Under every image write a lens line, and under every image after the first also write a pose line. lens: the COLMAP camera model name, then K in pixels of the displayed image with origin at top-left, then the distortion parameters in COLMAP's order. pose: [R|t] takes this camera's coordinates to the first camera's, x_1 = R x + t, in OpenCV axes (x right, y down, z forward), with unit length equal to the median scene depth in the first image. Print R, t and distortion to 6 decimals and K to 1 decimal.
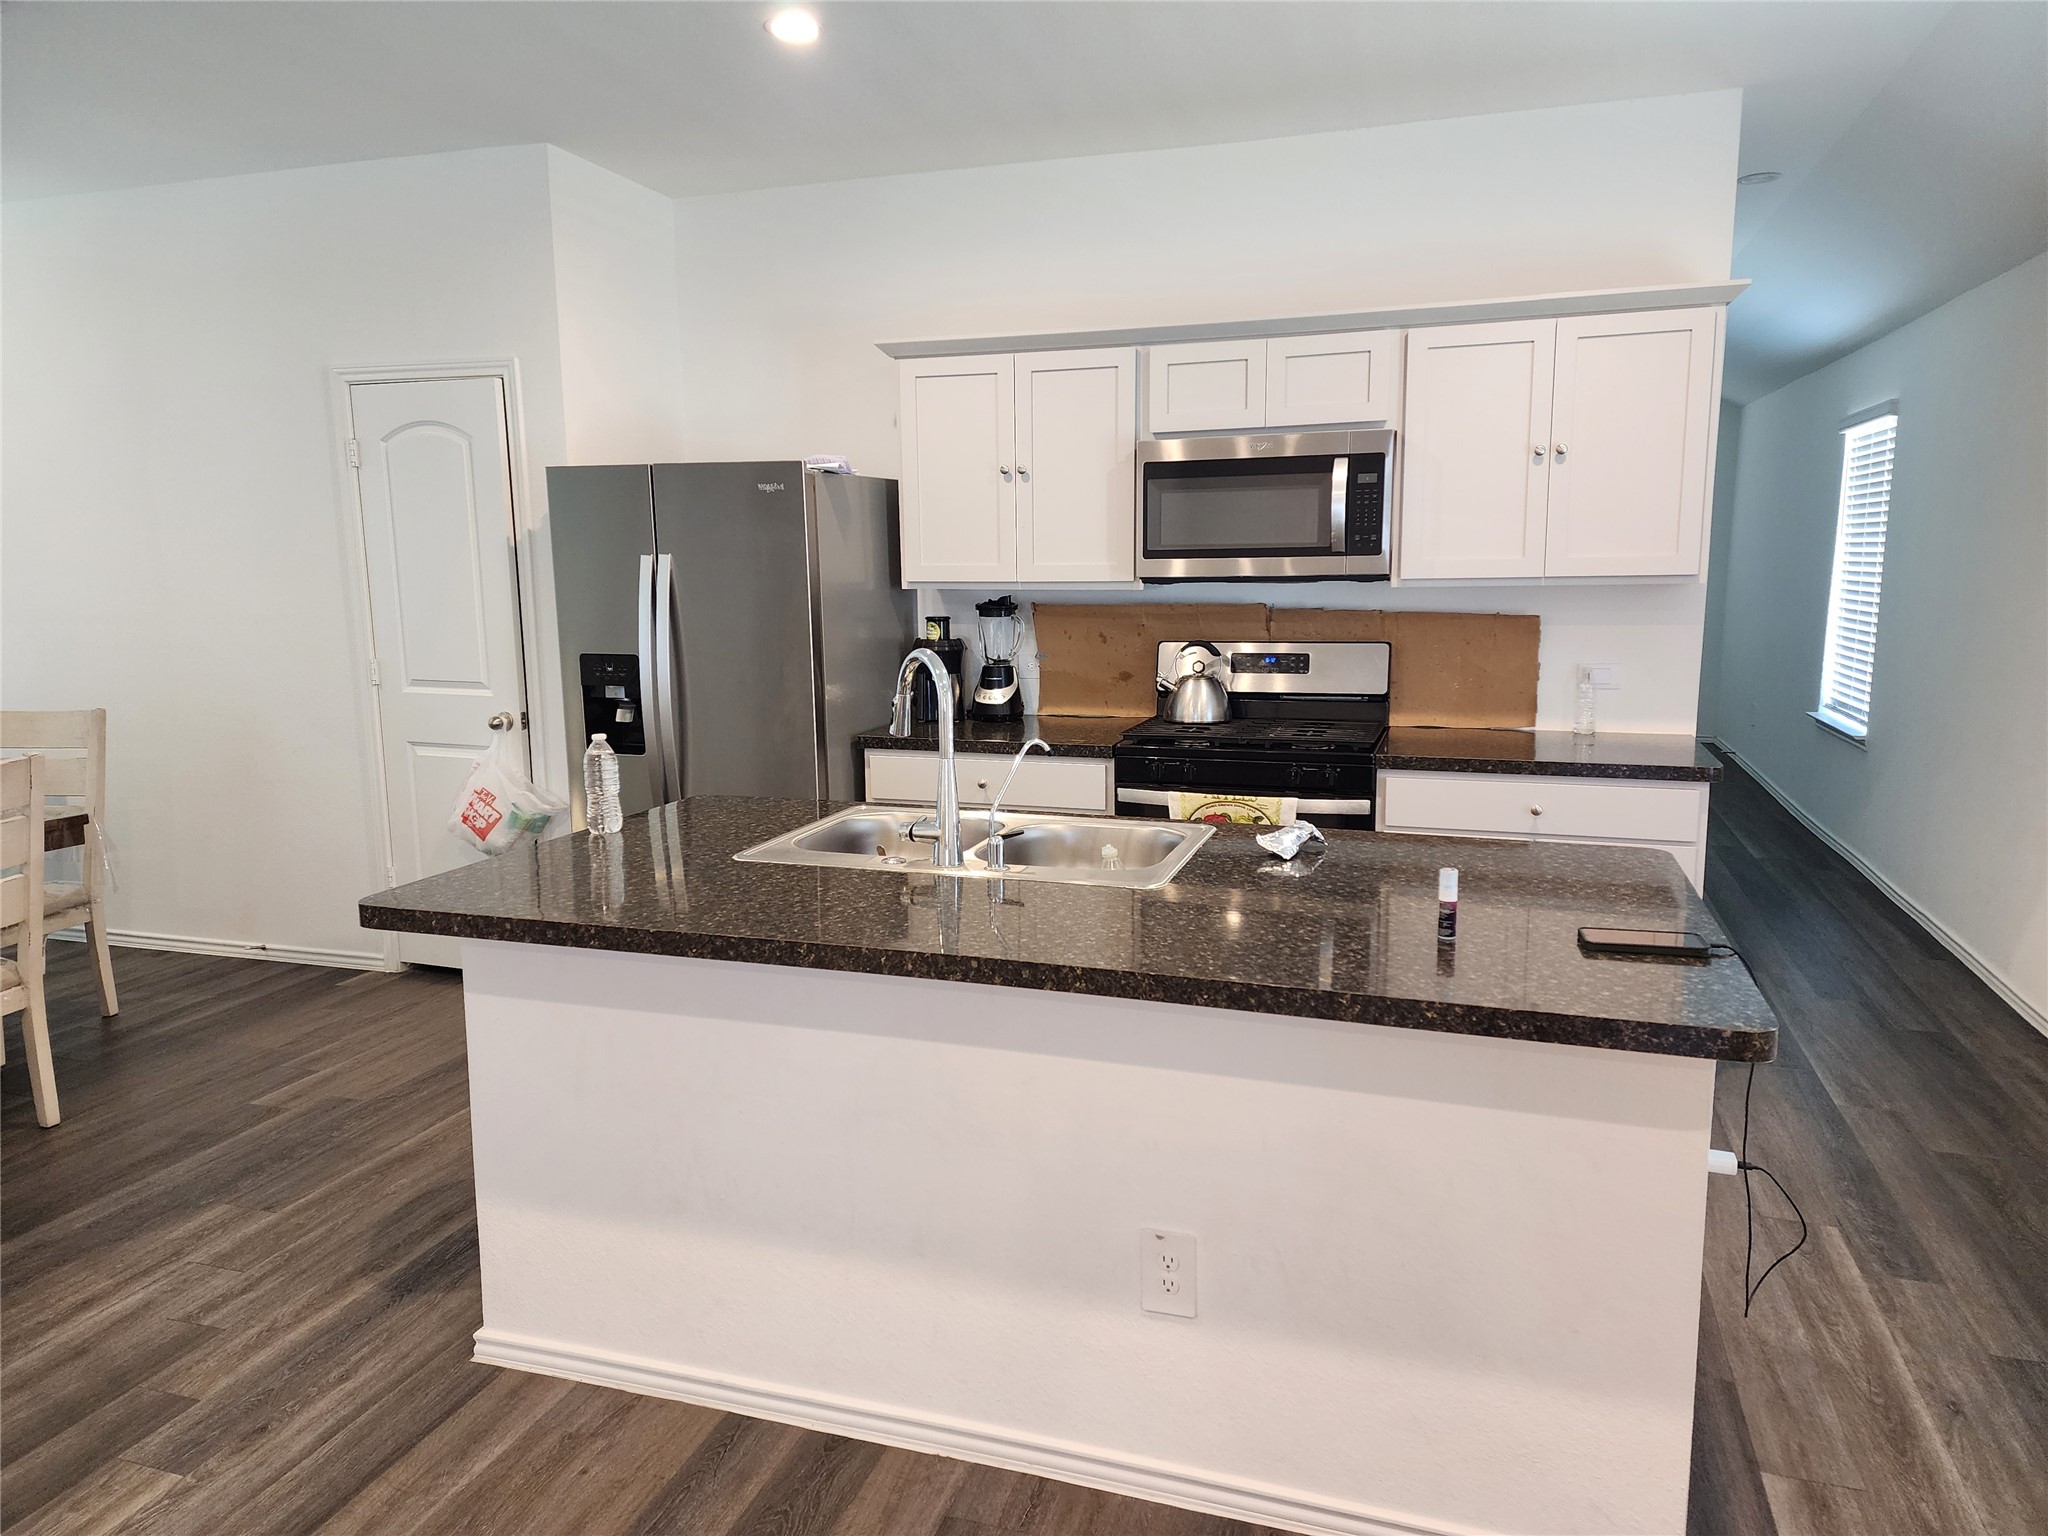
lens RADIAL K [[1387.4, 0, 1034.1], [0, 1387.4, 766.4], [0, 0, 1]] dist [0.073220, -0.079156]
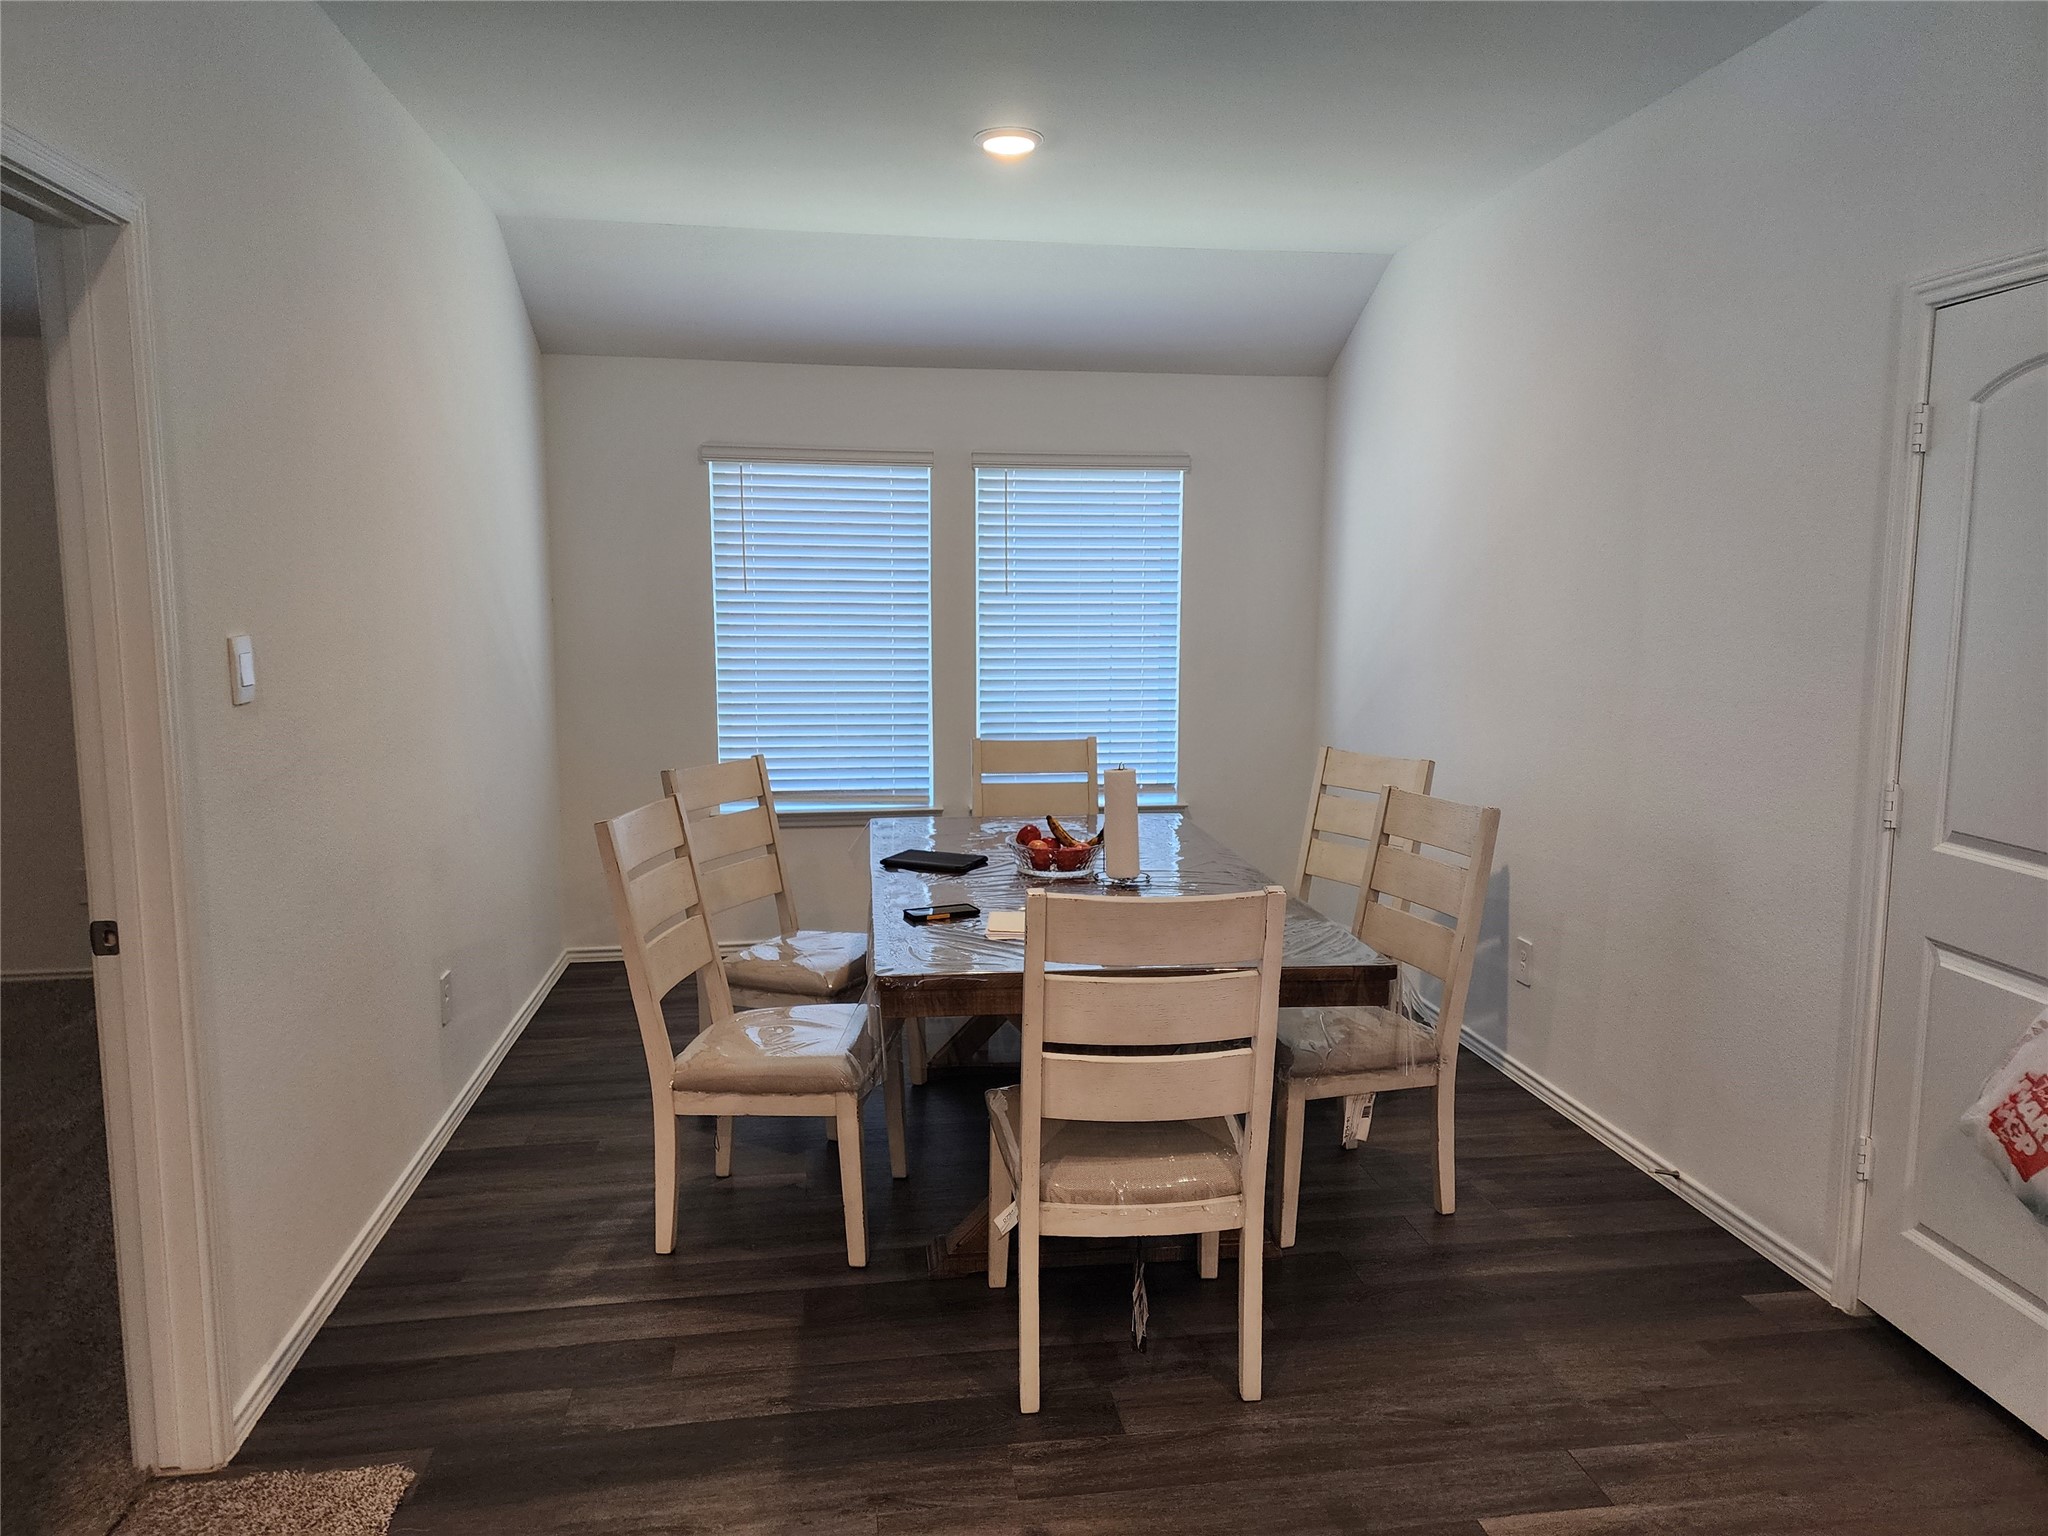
lens RADIAL K [[1387.4, 0, 1032.6], [0, 1387.4, 771.5], [0, 0, 1]] dist [0.073220, -0.079156]
pose [[0.471825, 0.120187, -0.873462, -0.137046], [-0.148398, 0.987358, 0.055697, -0.063784], [0.869114, 0.103341, 0.483695, 0.428139]]
